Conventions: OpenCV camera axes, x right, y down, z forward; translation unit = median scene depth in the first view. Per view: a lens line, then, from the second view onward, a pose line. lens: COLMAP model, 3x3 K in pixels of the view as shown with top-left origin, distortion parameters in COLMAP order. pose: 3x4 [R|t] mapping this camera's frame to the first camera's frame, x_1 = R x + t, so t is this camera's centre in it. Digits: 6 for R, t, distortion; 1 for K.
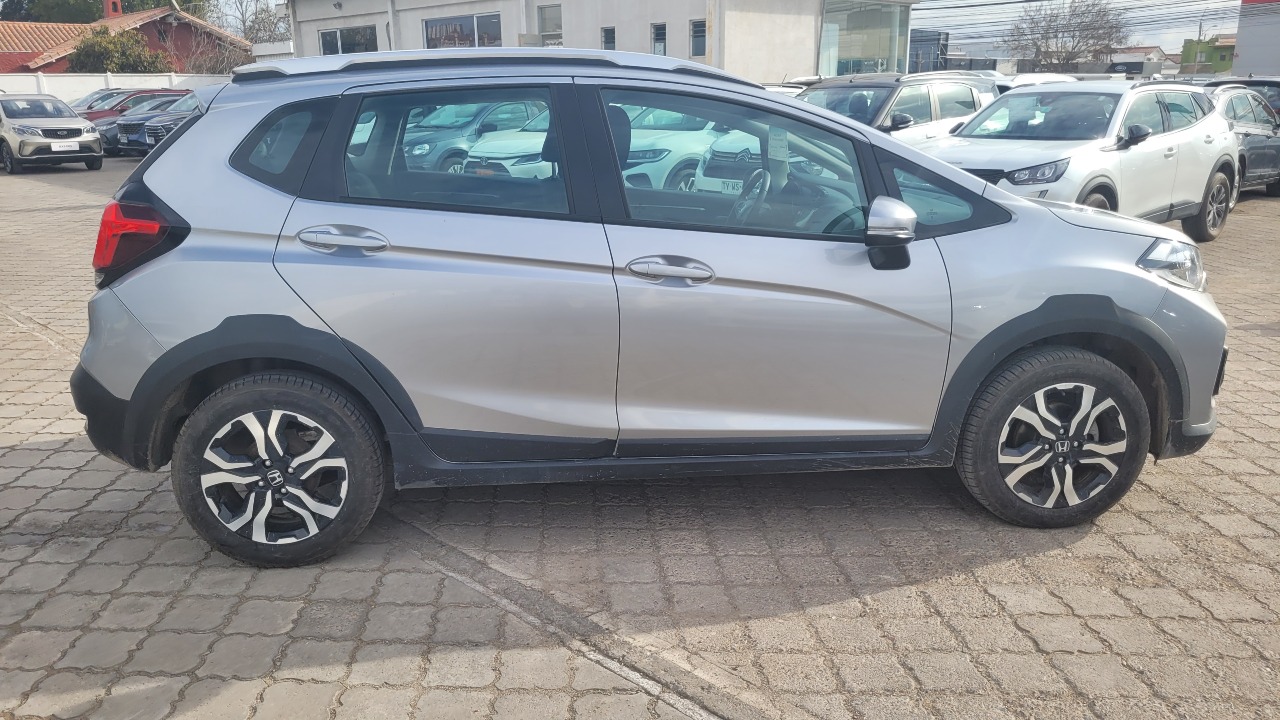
lens RADIAL K [[965.7, 0, 640.0], [0, 965.7, 360.0], [0, 0, 1]] dist [0.065763, -0.054136]
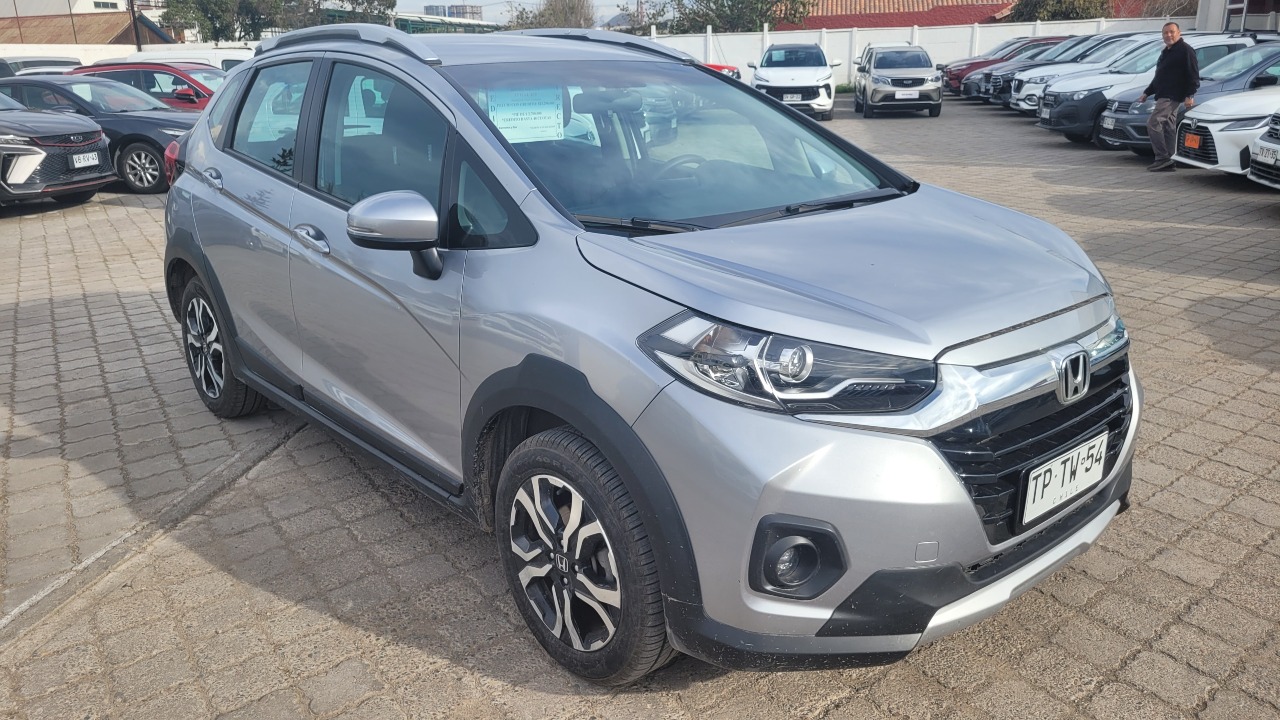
lens RADIAL K [[973.5, 0, 633.7], [0, 973.5, 366.1], [0, 0, 1]] dist [0.052947, -0.046192]
pose [[0.578532, 0.243562, -0.778446, 1.003489], [-0.198852, 0.967696, 0.154990, -0.178930], [0.791049, 0.065130, 0.608276, 0.594321]]
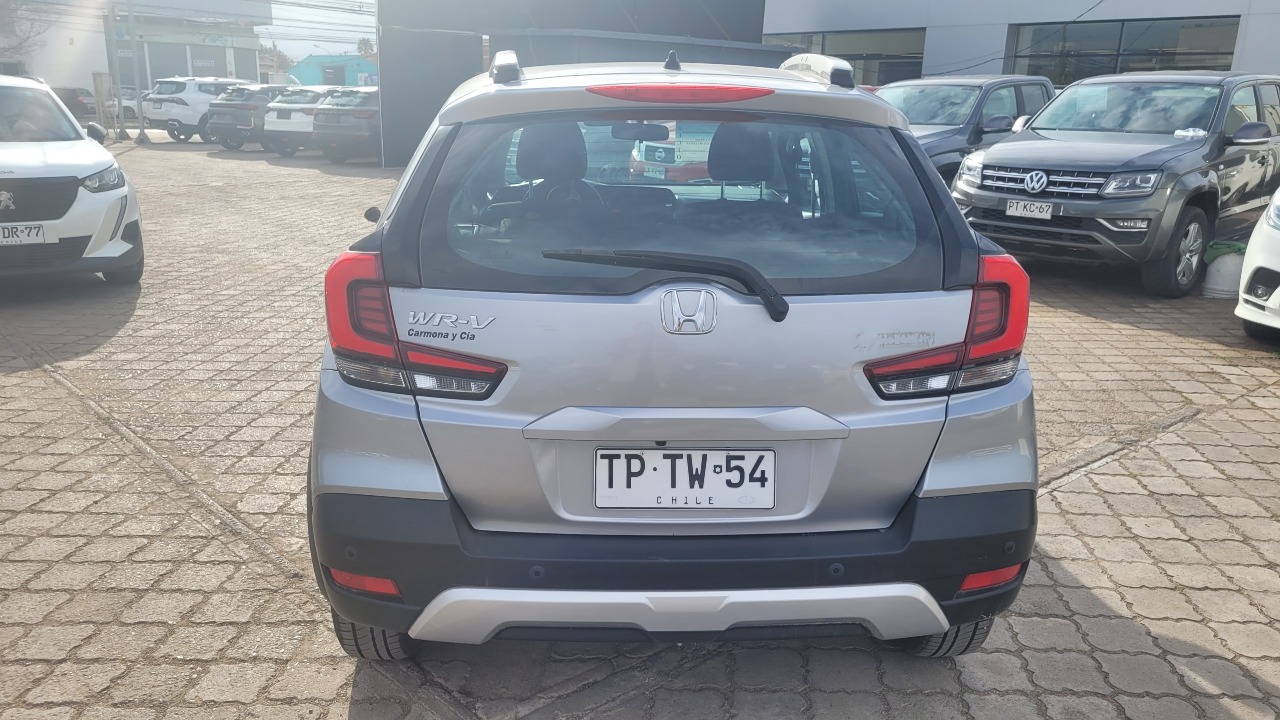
lens RADIAL K [[973.5, 0, 633.7], [0, 973.5, 366.1], [0, 0, 1]] dist [0.052947, -0.046192]
pose [[0.055966, -0.251623, 0.966206, -1.144304], [0.237894, 0.943212, 0.231855, -0.285825], [-0.969677, 0.216879, 0.112647, 1.080924]]
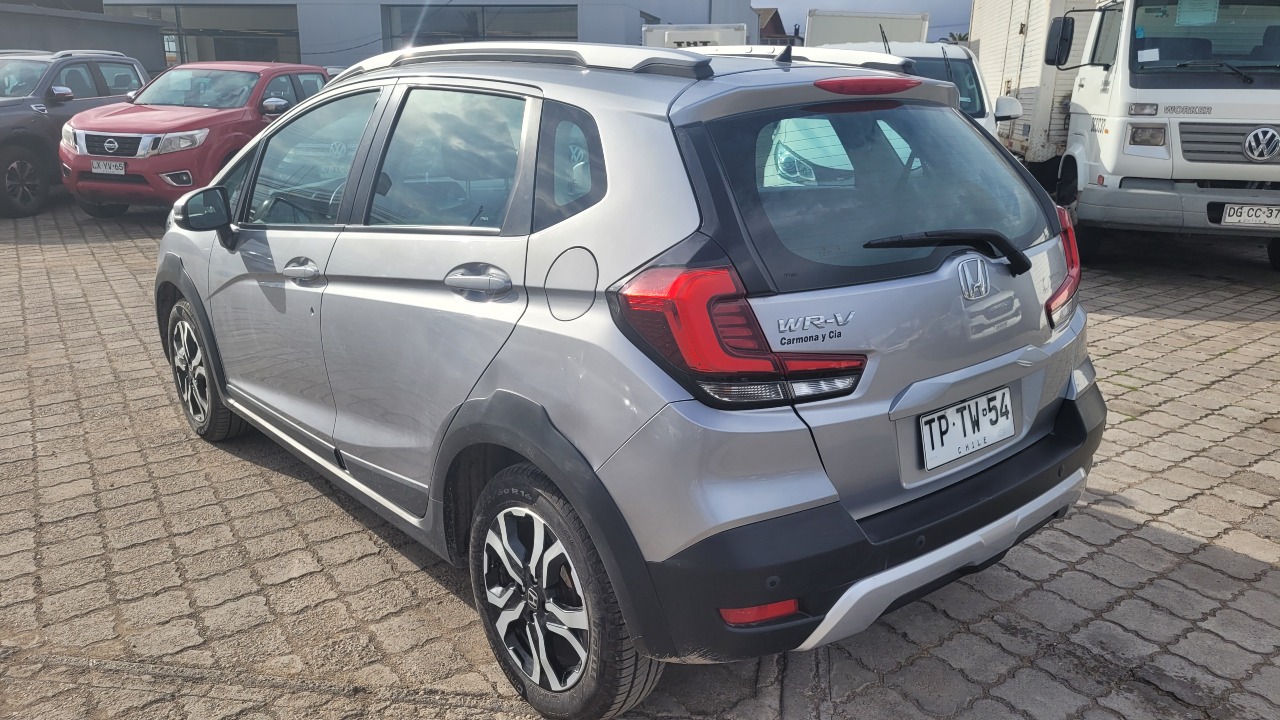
lens RADIAL K [[973.5, 0, 633.7], [0, 973.5, 366.1], [0, 0, 1]] dist [0.052947, -0.046192]
pose [[-0.570372, -0.217914, 0.791953, -0.973108], [0.216762, 0.890054, 0.401022, -0.440206], [-0.792269, 0.400396, -0.460426, 1.631632]]
